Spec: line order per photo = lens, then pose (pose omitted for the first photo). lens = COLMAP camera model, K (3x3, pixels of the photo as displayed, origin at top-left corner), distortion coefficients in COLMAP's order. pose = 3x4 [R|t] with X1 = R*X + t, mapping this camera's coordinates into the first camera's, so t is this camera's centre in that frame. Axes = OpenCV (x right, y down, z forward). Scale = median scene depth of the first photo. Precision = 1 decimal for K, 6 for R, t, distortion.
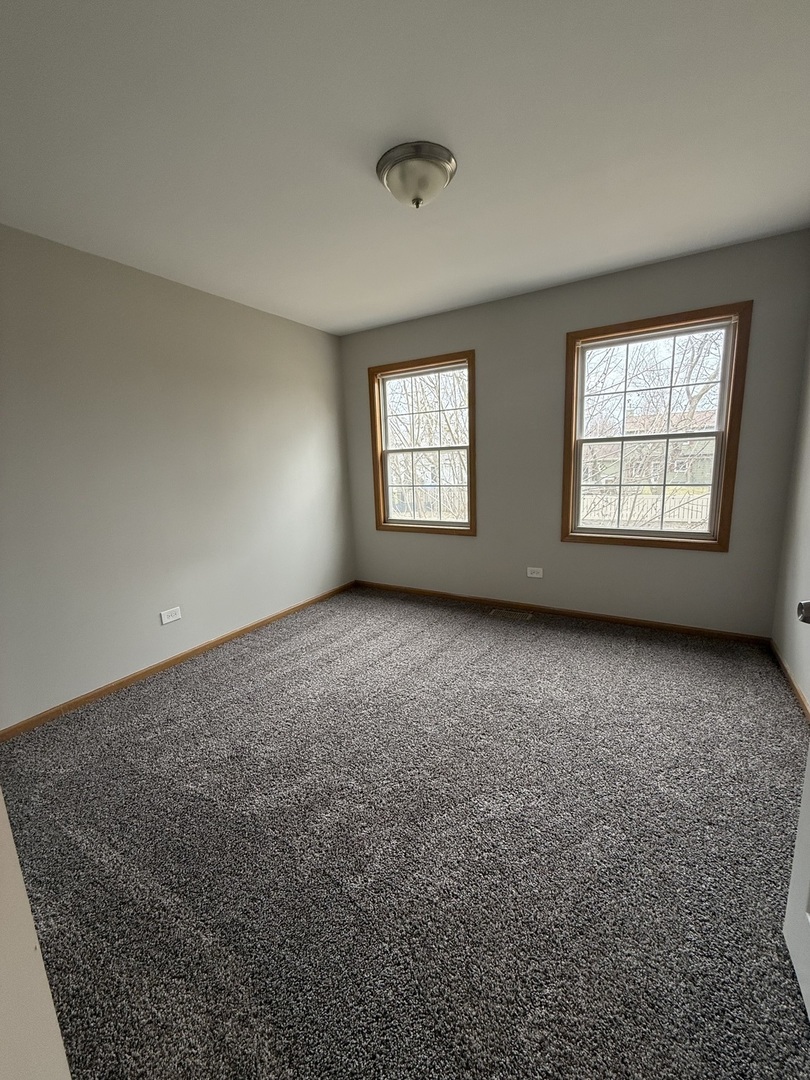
lens RADIAL K [[470.7, 0, 403.4], [0, 470.7, 546.6], [0, 0, 1]] dist [0.020186, -0.000101]
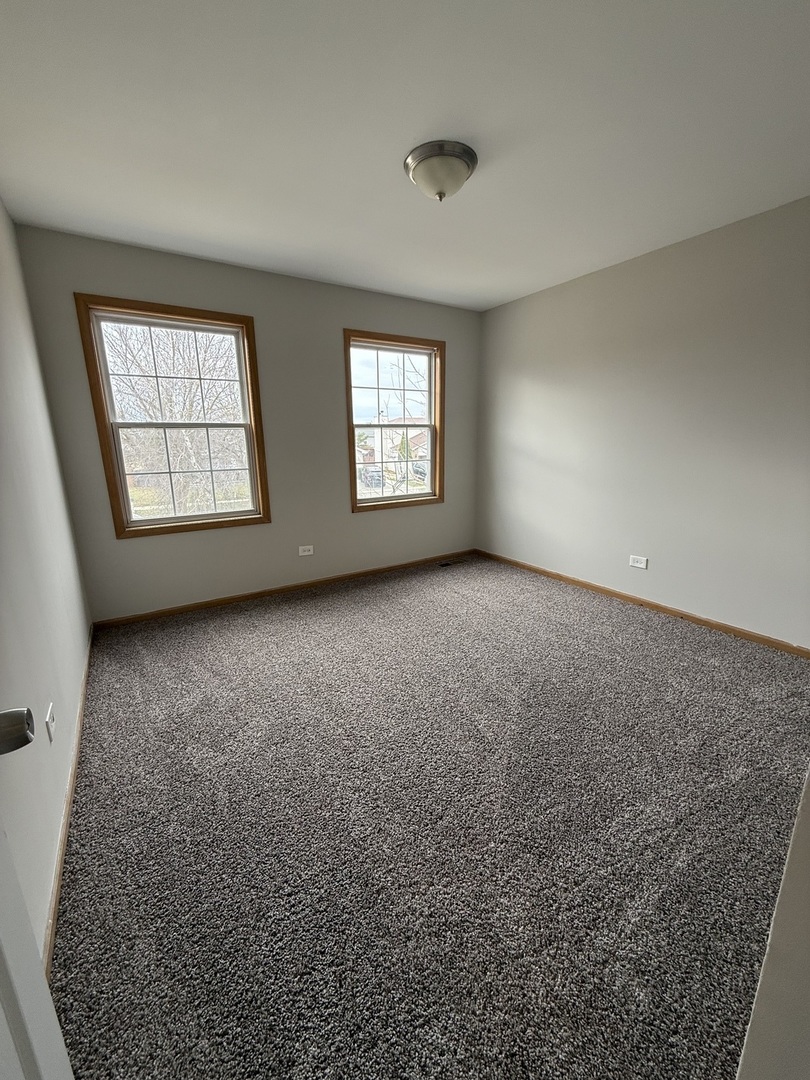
lens RADIAL K [[470.7, 0, 412.5], [0, 470.7, 543.5], [0, 0, 1]] dist [0.020186, -0.000101]
pose [[0.379903, -0.170668, 0.909146, -0.611181], [0.163434, 0.979755, 0.115629, -0.044421], [-0.910474, 0.104658, 0.400105, 0.385314]]
